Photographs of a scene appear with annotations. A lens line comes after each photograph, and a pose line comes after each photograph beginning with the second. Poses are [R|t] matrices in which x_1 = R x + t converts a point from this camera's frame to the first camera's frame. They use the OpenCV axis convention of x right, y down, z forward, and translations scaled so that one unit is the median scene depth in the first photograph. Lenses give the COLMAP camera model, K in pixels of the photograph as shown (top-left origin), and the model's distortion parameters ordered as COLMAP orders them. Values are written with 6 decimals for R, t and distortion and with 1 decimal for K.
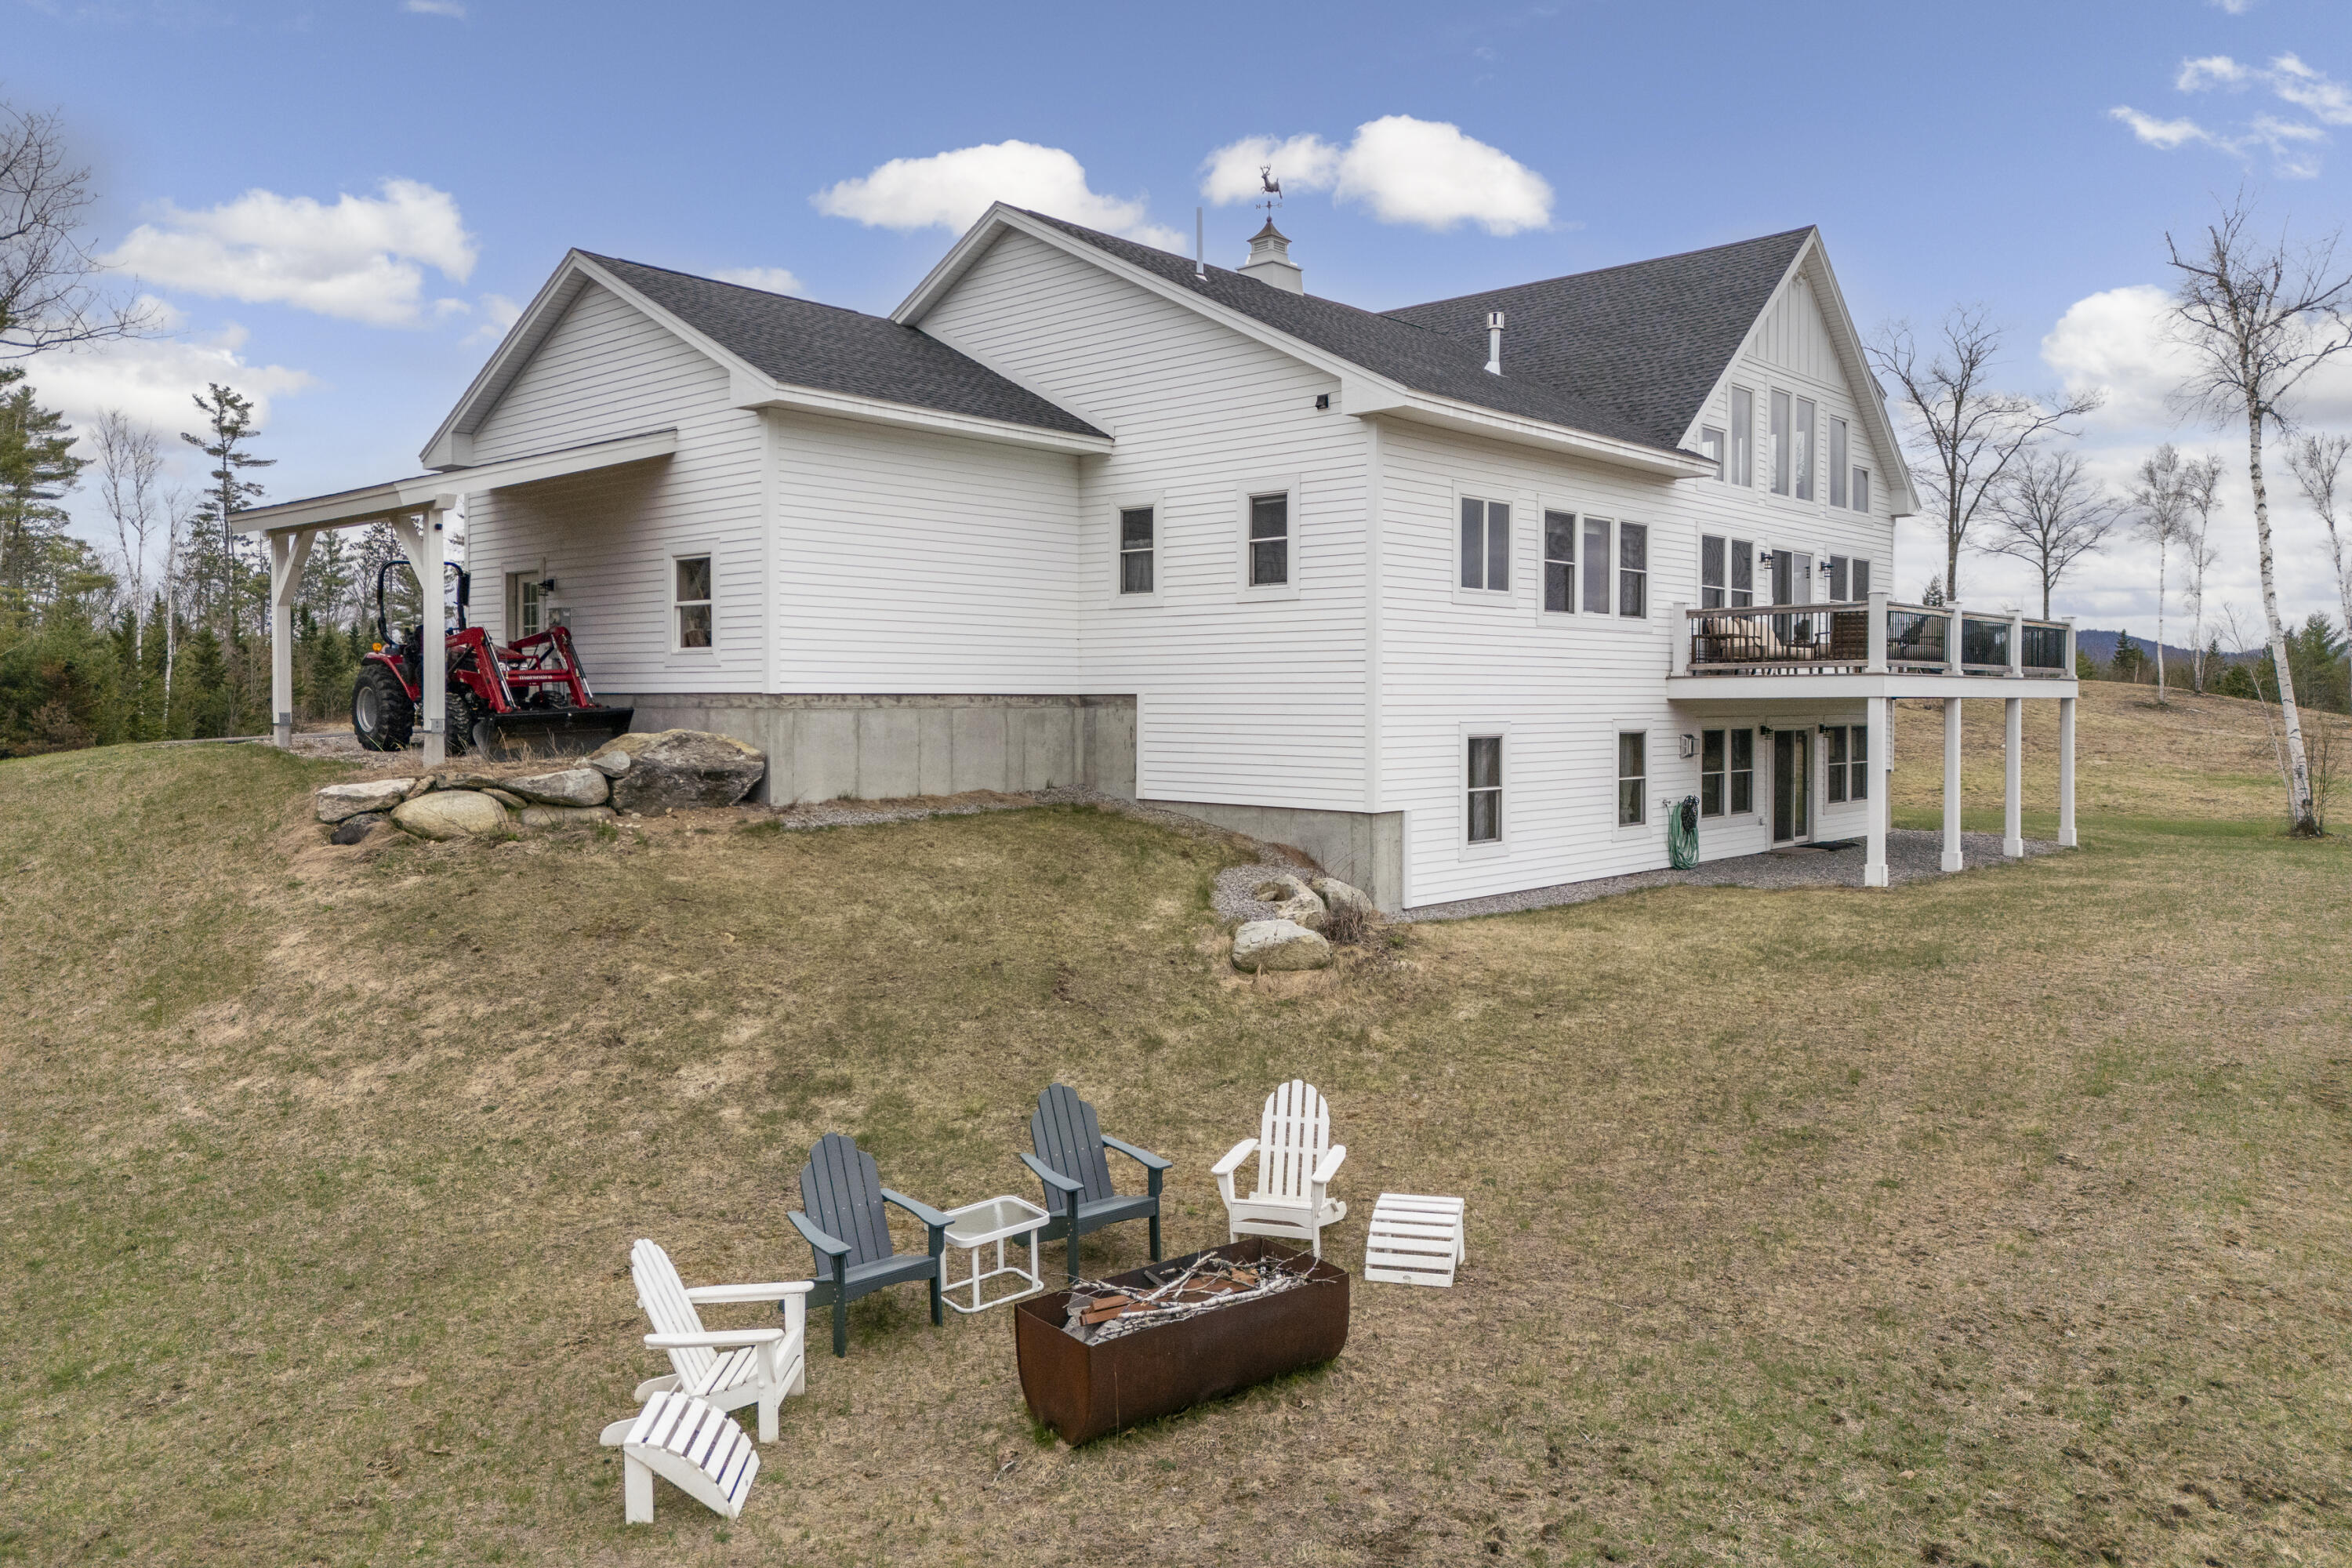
lens RADIAL K [[1667.3, 0, 1173.5], [0, 1667.3, 713.8], [0, 0, 1]] dist [0.002383, -0.001430]
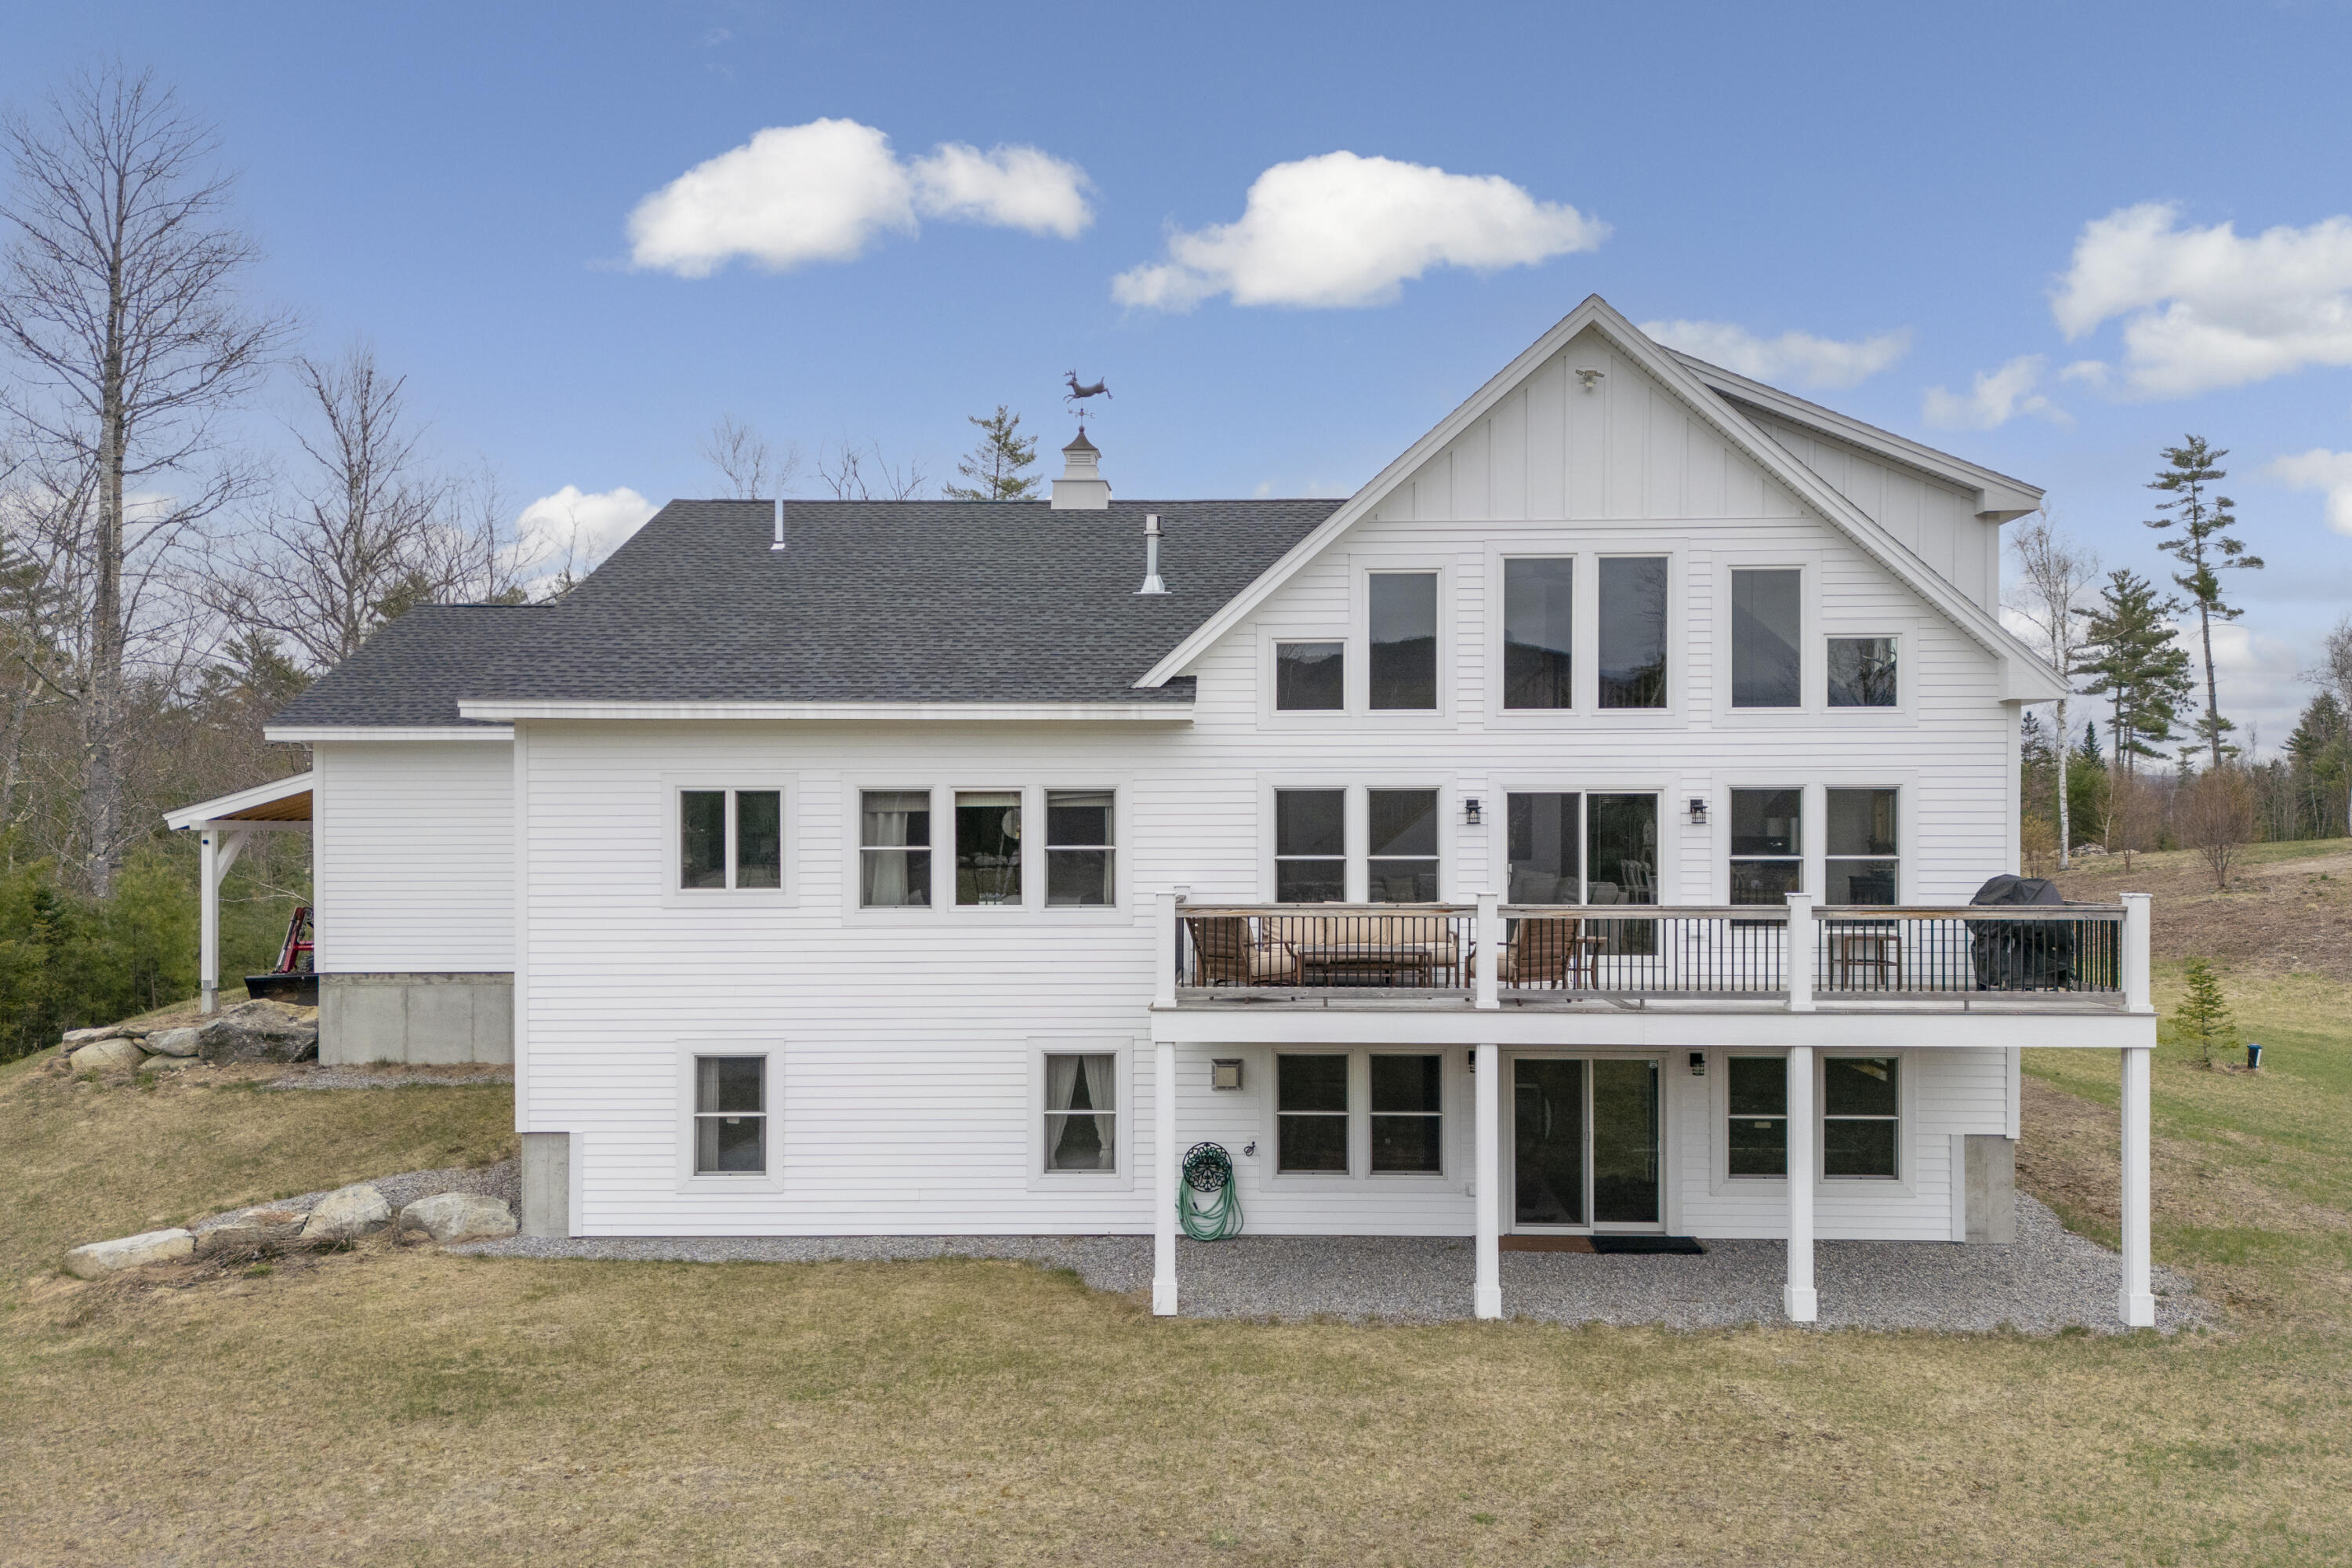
lens RADIAL K [[1684.5, 0, 1176.7], [0, 1684.5, 832.7], [0, 0, 1]] dist [0.040434, -0.004634]
pose [[0.674824, -0.003606, -0.737970, 1.013803], [-0.006733, 0.999916, -0.011043, -0.096555], [0.737948, 0.012421, 0.674744, 0.568181]]
